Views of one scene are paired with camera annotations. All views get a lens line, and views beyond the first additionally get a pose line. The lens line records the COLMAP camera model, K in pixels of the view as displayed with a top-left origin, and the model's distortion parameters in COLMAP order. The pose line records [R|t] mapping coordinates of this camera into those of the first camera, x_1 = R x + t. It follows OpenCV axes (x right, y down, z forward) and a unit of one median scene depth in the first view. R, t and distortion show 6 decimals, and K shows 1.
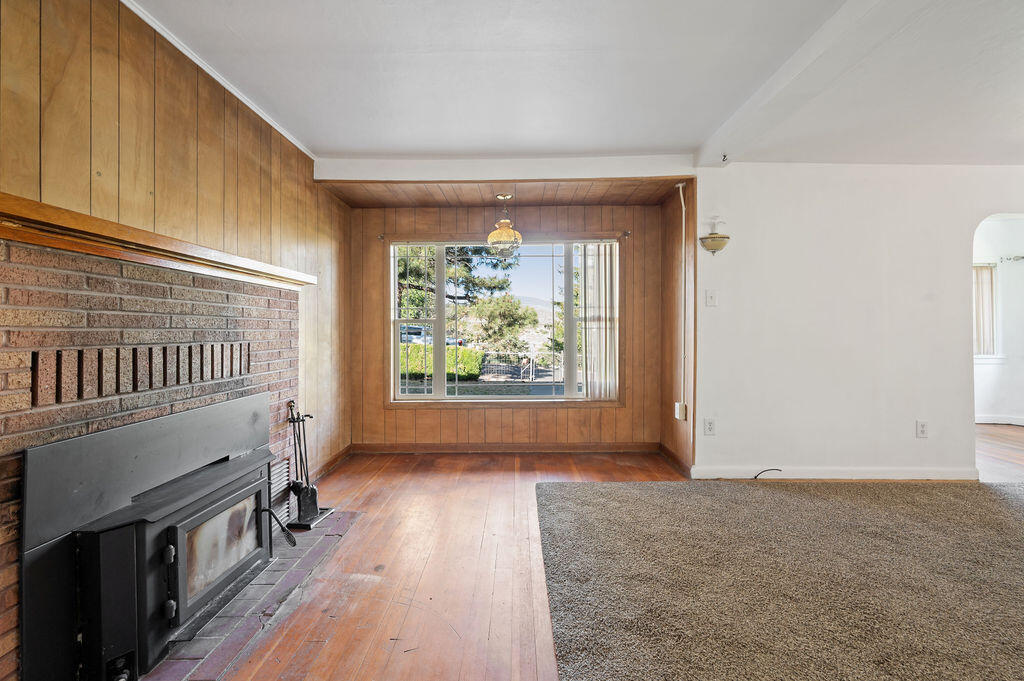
lens RADIAL K [[411.3, 0, 513.1], [0, 411.3, 326.6], [0, 0, 1]] dist [-0.004321, 0.000974]
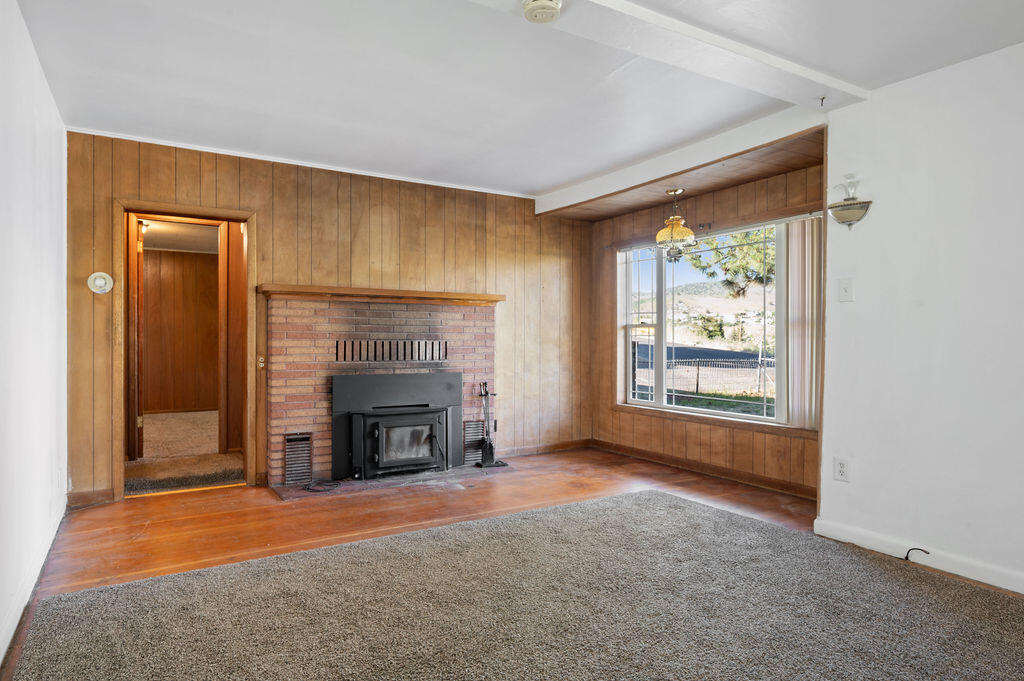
lens RADIAL K [[621.0, 0, 508.6], [0, 621.0, 340.8], [0, 0, 1]] dist [-0.001056, -0.000721]
pose [[0.520115, 0.009911, -0.854038, 1.368034], [0.001661, 0.999919, 0.012616, 0.005557], [0.854094, -0.007980, 0.520057, -0.076745]]
